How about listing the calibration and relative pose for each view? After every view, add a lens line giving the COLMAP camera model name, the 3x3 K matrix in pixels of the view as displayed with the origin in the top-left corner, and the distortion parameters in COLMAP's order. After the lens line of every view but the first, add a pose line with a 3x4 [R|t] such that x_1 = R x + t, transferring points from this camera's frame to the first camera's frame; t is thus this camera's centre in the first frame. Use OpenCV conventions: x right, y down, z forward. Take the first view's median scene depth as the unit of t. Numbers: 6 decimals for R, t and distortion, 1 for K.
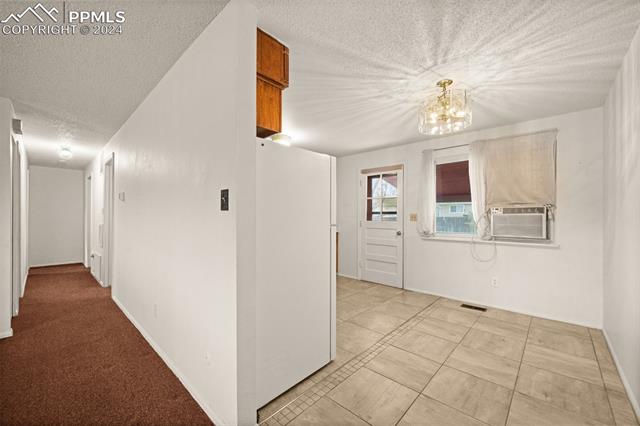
lens RADIAL K [[255.7, 0, 320.8], [0, 255.7, 213.7], [0, 0, 1]] dist [0.002234, 0.000013]
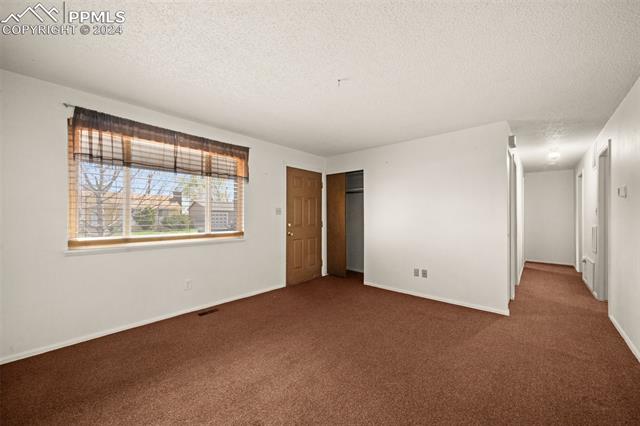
lens RADIAL K [[244.4, 0, 320.6], [0, 244.4, 214.4], [0, 0, 1]] dist [0.000521, 0.000084]
pose [[0.009229, -0.003705, -0.999951, -0.034857], [0.002685, 0.999990, -0.003681, 0.000991], [0.999954, -0.002651, 0.009239, 0.063994]]
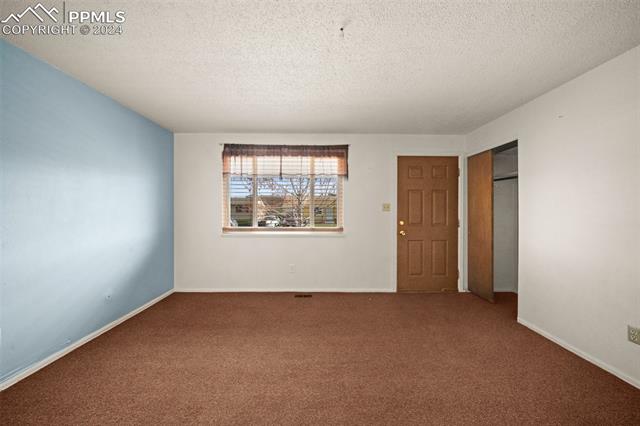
lens RADIAL K [[224.5, 0, 319.6], [0, 224.5, 213.1], [0, 0, 1]] dist [0.002687, -0.000032]
pose [[-0.728702, 0.002253, -0.684827, -0.131315], [0.002329, 0.999997, 0.000812, 0.002070], [0.684827, -0.001003, -0.728705, 0.170913]]
